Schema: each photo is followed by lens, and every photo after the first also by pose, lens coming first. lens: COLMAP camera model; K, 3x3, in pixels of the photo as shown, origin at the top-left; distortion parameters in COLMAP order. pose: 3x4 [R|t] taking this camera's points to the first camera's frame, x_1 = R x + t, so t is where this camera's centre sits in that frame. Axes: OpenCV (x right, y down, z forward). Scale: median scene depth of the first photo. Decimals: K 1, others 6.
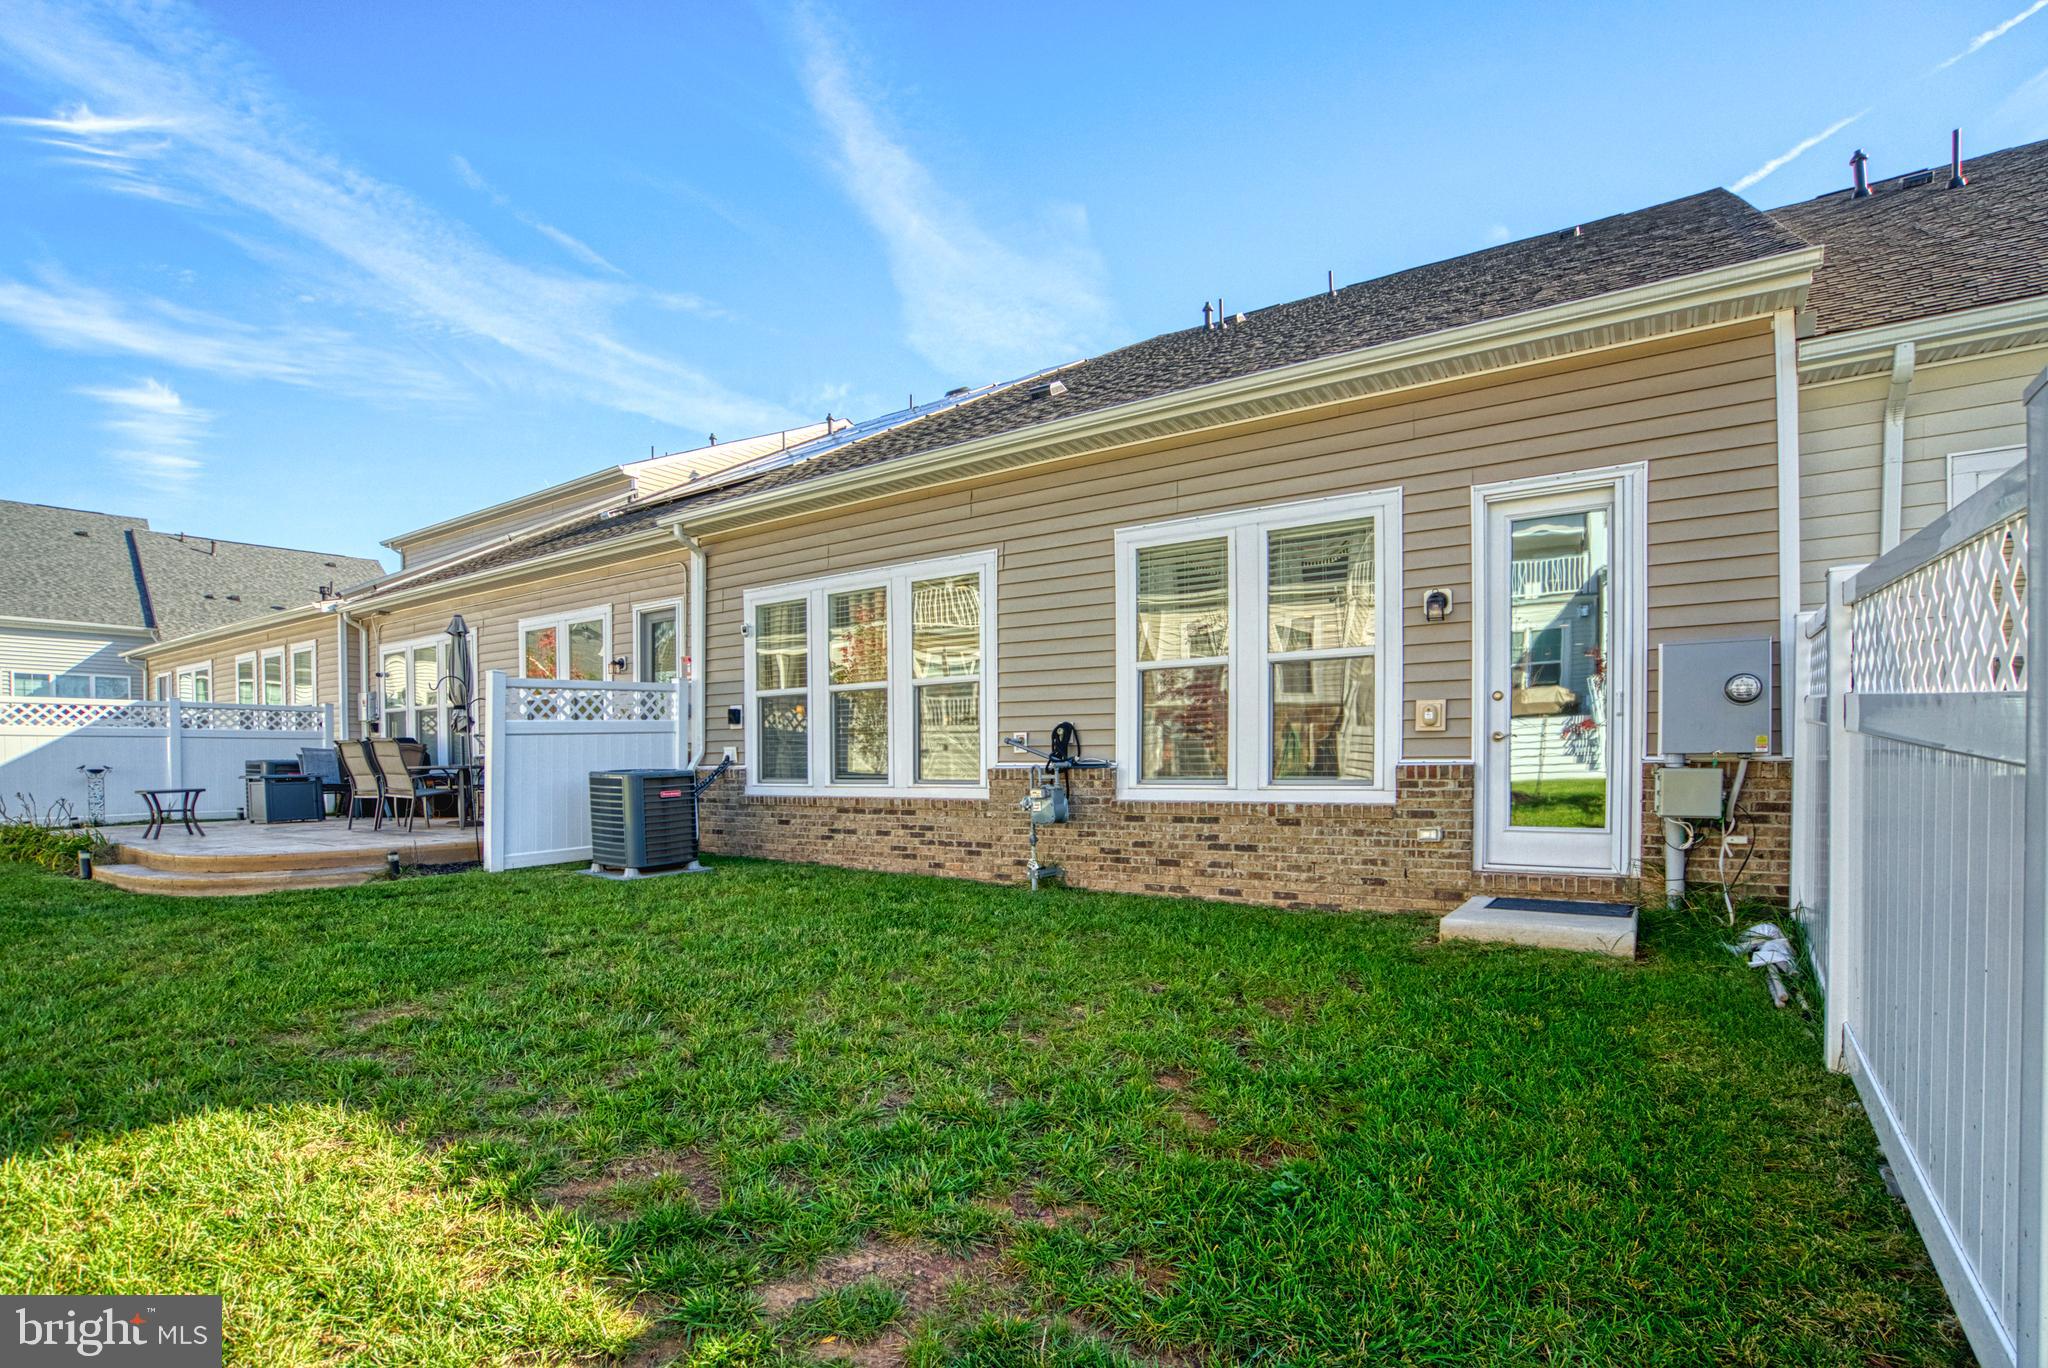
lens RADIAL K [[968.6, 0, 1021.1], [0, 968.6, 791.9], [0, 0, 1]] dist [0.001748, -0.000064]
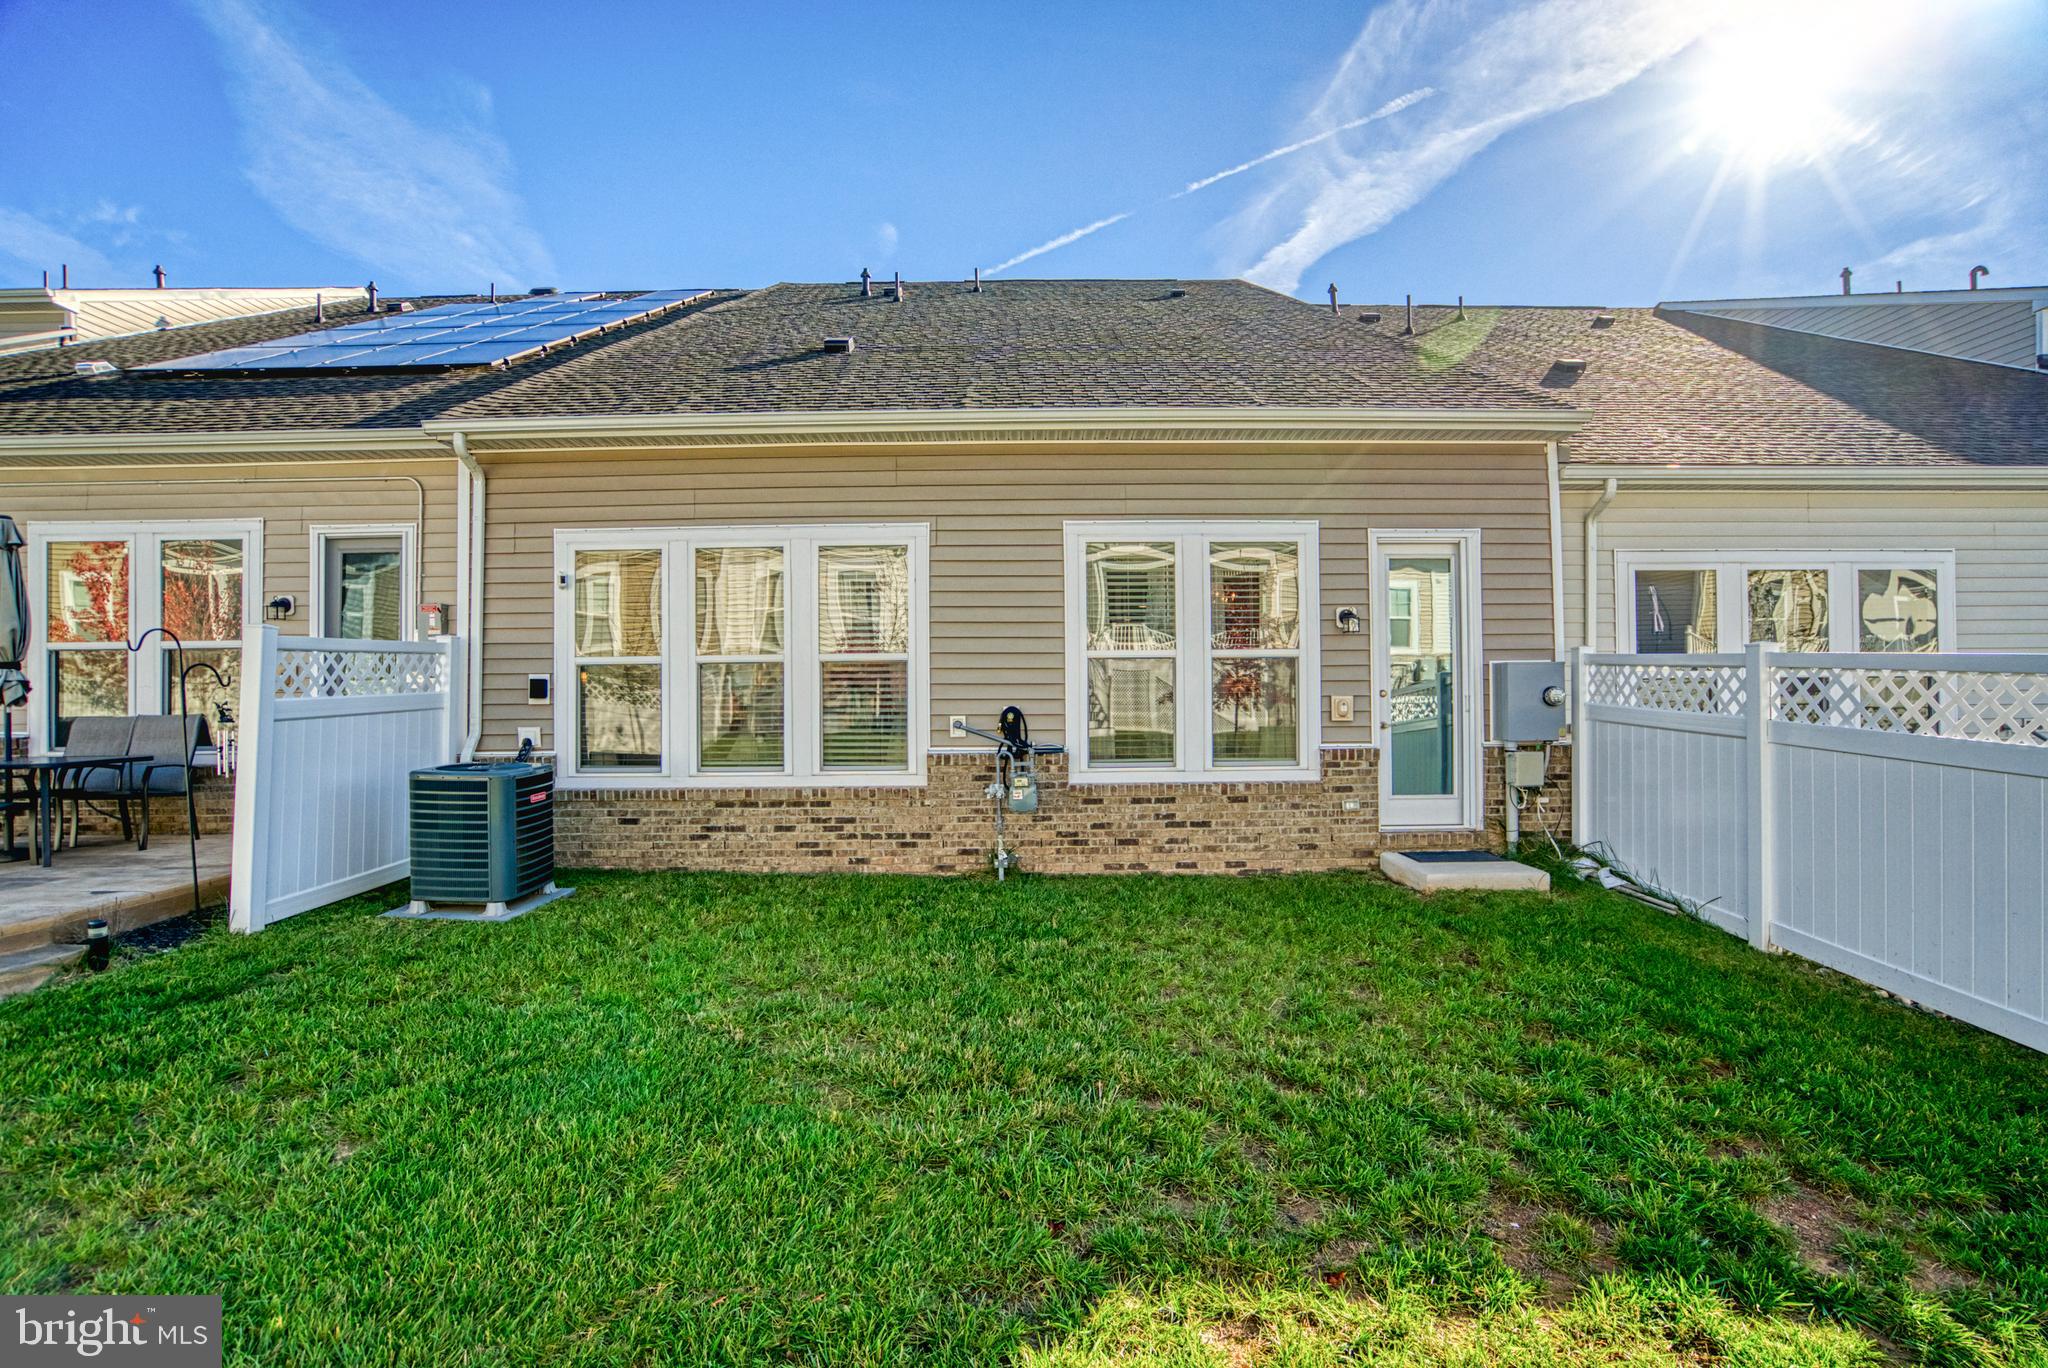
lens RADIAL K [[956.0, 0, 1030.4], [0, 956.0, 708.3], [0, 0, 1]] dist [-0.015219, 0.016965]
pose [[0.829328, 0.001981, 0.558758, -0.507743], [0.015334, 0.999536, -0.026304, -0.045799], [-0.558551, 0.030383, 0.828913, 0.185978]]
